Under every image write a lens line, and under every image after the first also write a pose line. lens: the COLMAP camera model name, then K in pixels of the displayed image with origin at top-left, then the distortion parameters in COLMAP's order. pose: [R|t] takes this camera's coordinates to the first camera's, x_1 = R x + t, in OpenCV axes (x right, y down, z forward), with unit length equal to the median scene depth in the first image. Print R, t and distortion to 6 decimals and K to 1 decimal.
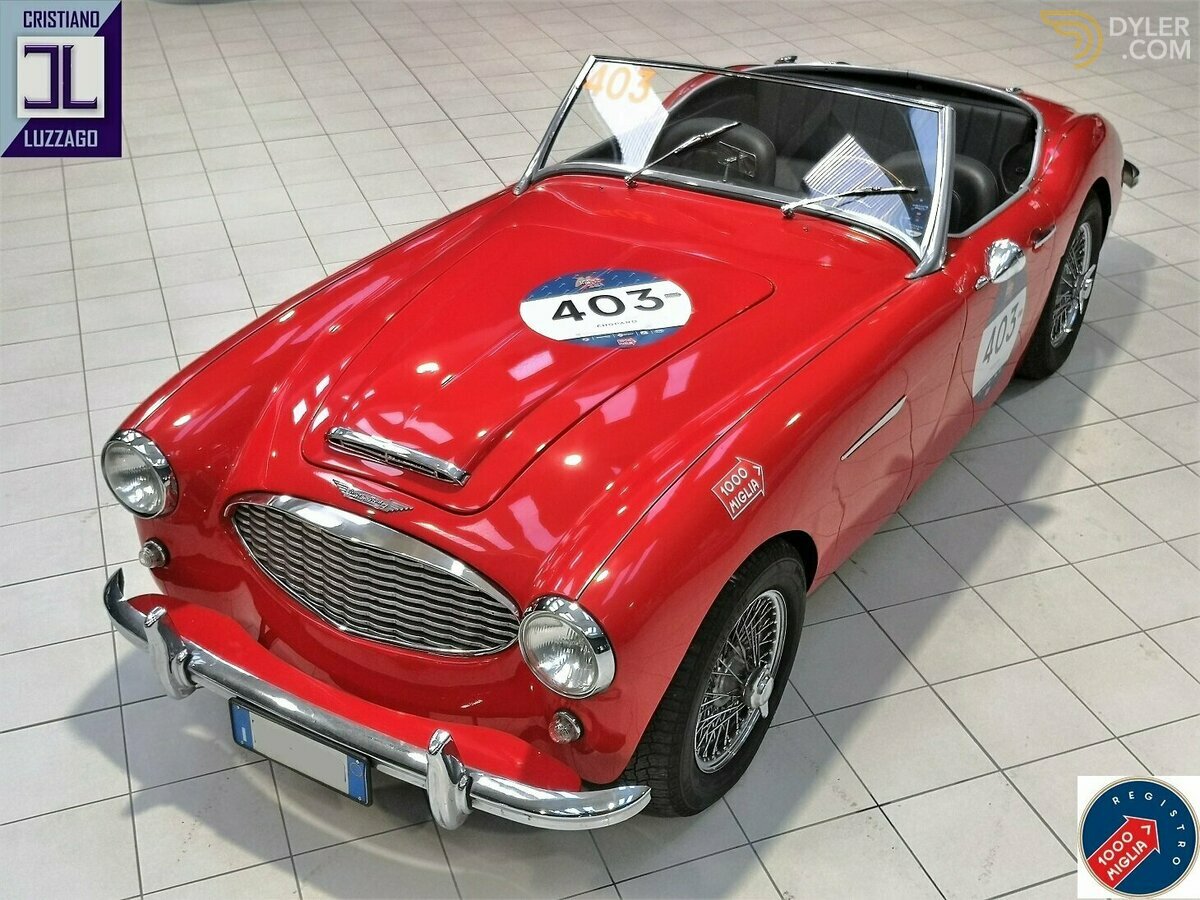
lens RADIAL K [[1465.0, 0, 628.7], [0, 1465.0, 449.9], [0, 0, 1]] dist [0.025971, -0.011805]
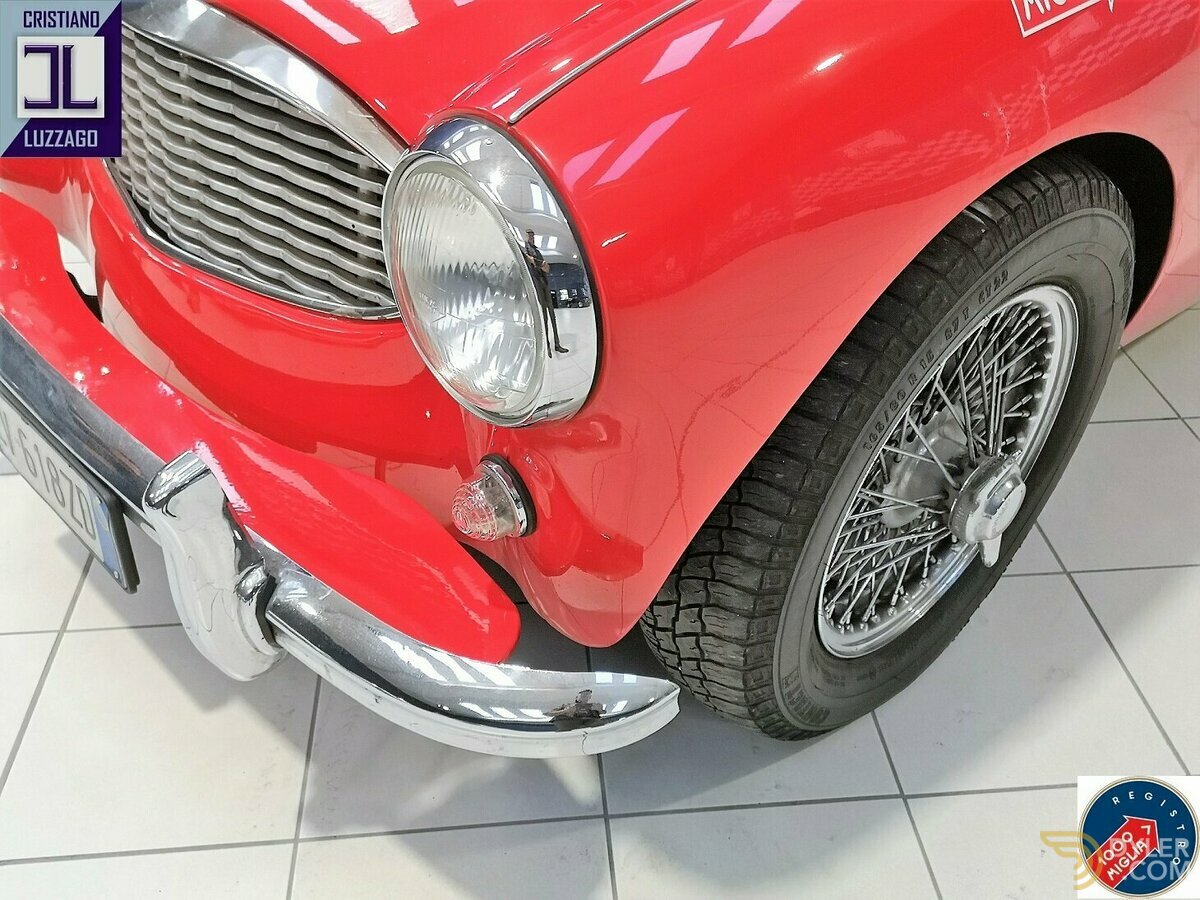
lens RADIAL K [[1136.4, 0, 598.0], [0, 1136.4, 417.6], [0, 0, 1]] dist [0.055977, 0.000719]
pose [[0.966645, 0.158420, -0.201246, 0.037301], [-0.138426, 0.984256, 0.109900, 0.110487], [0.215488, -0.078377, 0.973356, 0.608457]]
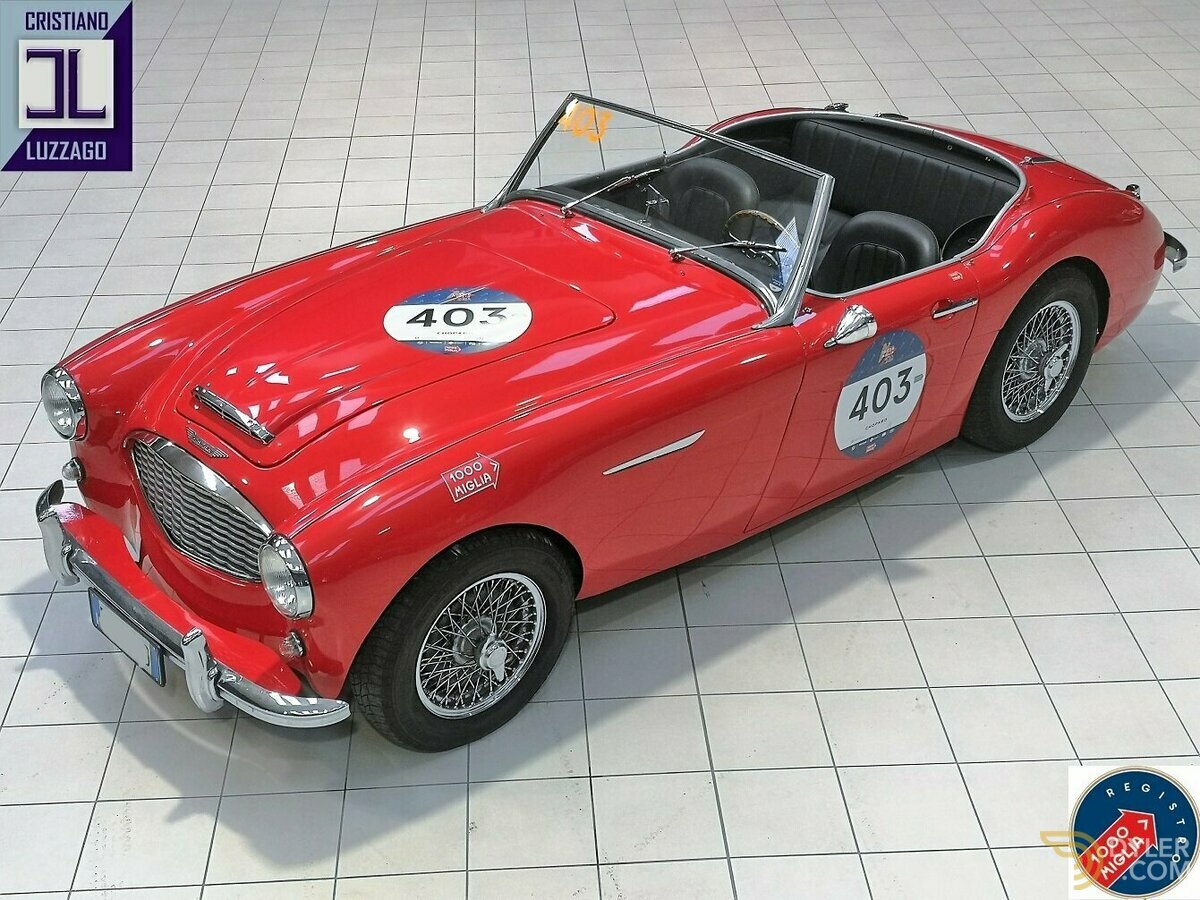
lens RADIAL K [[1723.4, 0, 598.7], [0, 1723.4, 510.3], [0, 0, 1]] dist [0.027572, 0.078099]
pose [[0.954899, 0.149863, -0.256339, 0.486371], [-0.147475, 0.988651, 0.028627, -0.003287], [0.257720, 0.010468, 0.966163, -0.301510]]
